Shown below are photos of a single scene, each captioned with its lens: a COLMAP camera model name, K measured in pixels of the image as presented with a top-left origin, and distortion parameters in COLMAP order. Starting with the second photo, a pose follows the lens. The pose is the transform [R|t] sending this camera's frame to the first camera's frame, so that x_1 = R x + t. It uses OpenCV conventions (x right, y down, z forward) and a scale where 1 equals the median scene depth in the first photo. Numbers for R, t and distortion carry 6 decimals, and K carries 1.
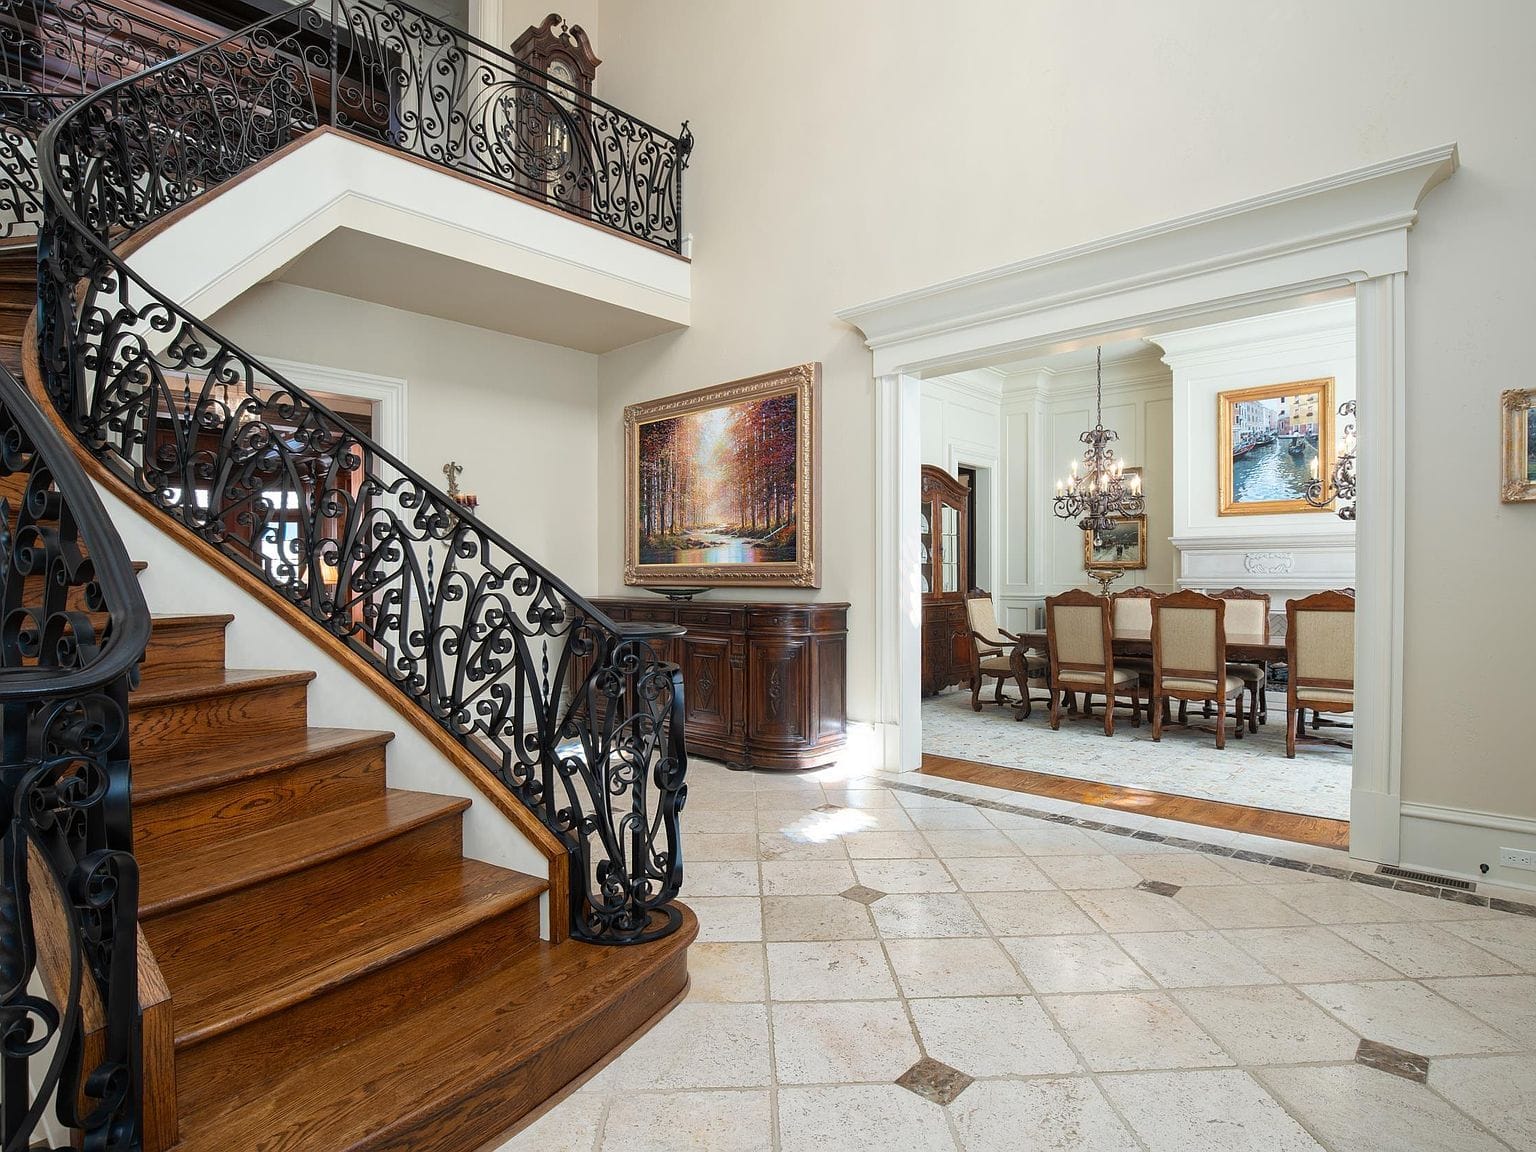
lens RADIAL K [[764.4, 0, 771.7], [0, 764.4, 581.8], [0, 0, 1]] dist [-0.037300, 0.000886]
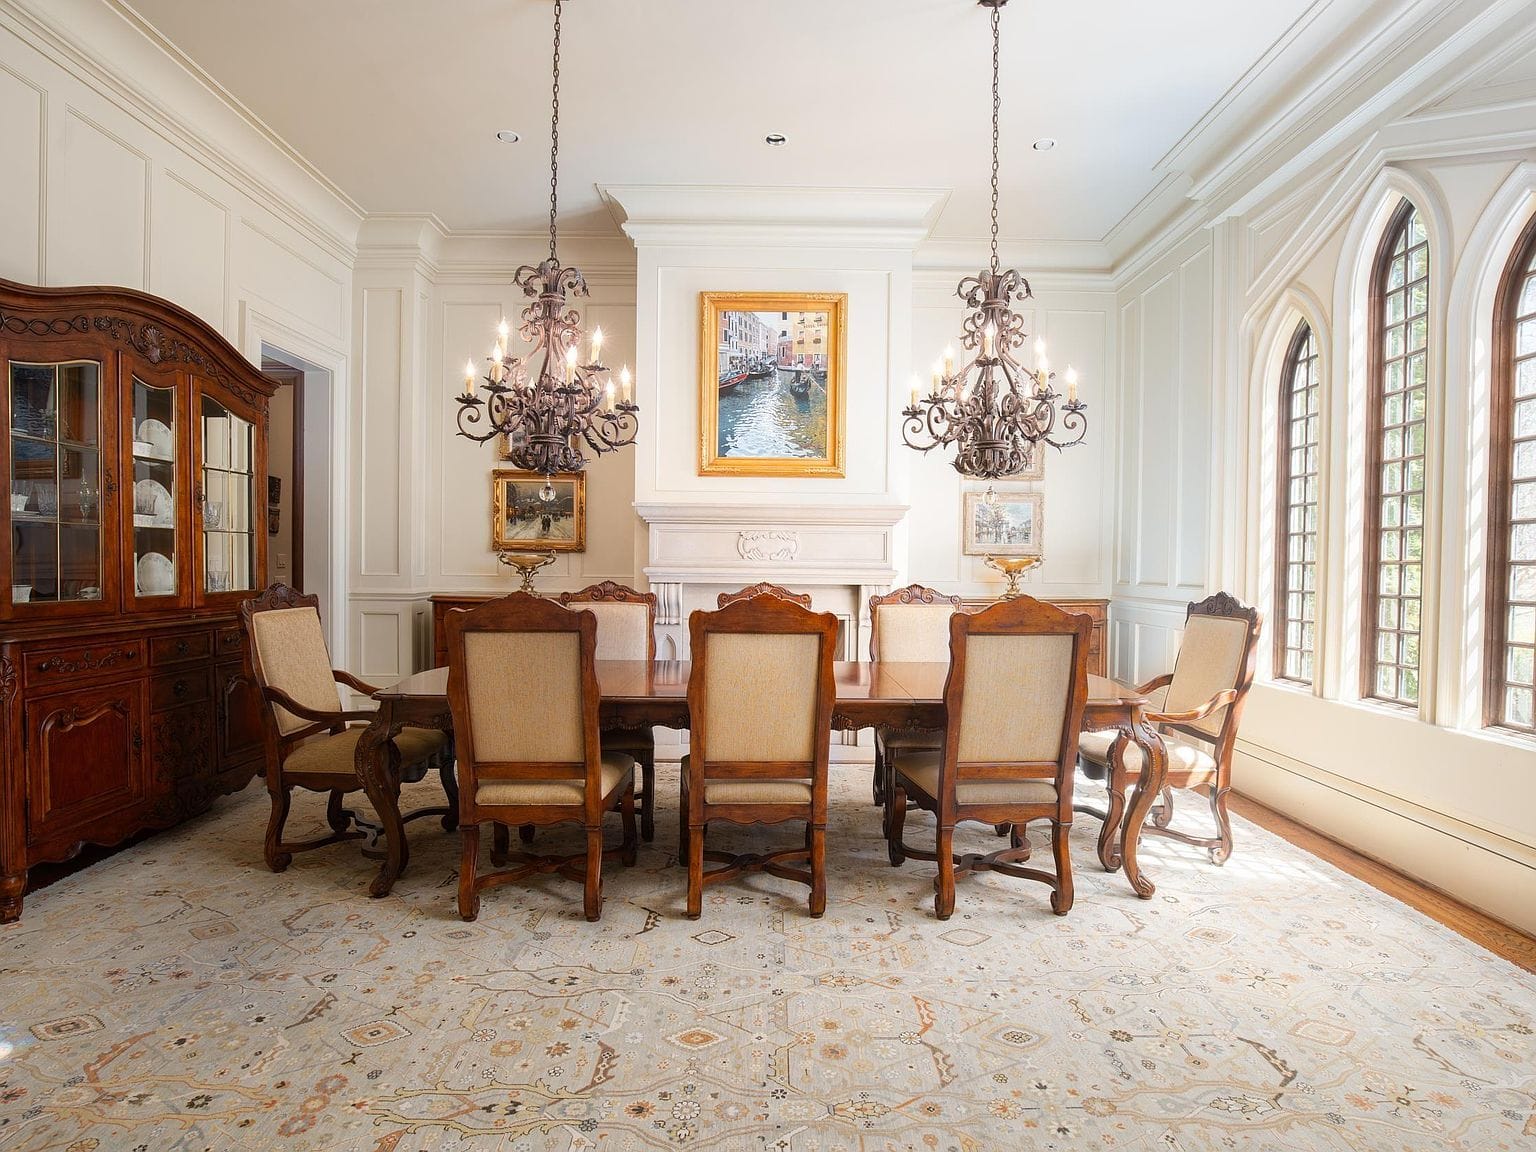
lens RADIAL K [[764.4, 0, 771.7], [0, 764.4, 581.8], [0, 0, 1]] dist [-0.037300, 0.000886]
pose [[0.709263, -0.005306, 0.704924, 0.165904], [-0.007776, 0.999852, 0.015350, -0.002922], [-0.704901, -0.016368, 0.709117, 0.494013]]
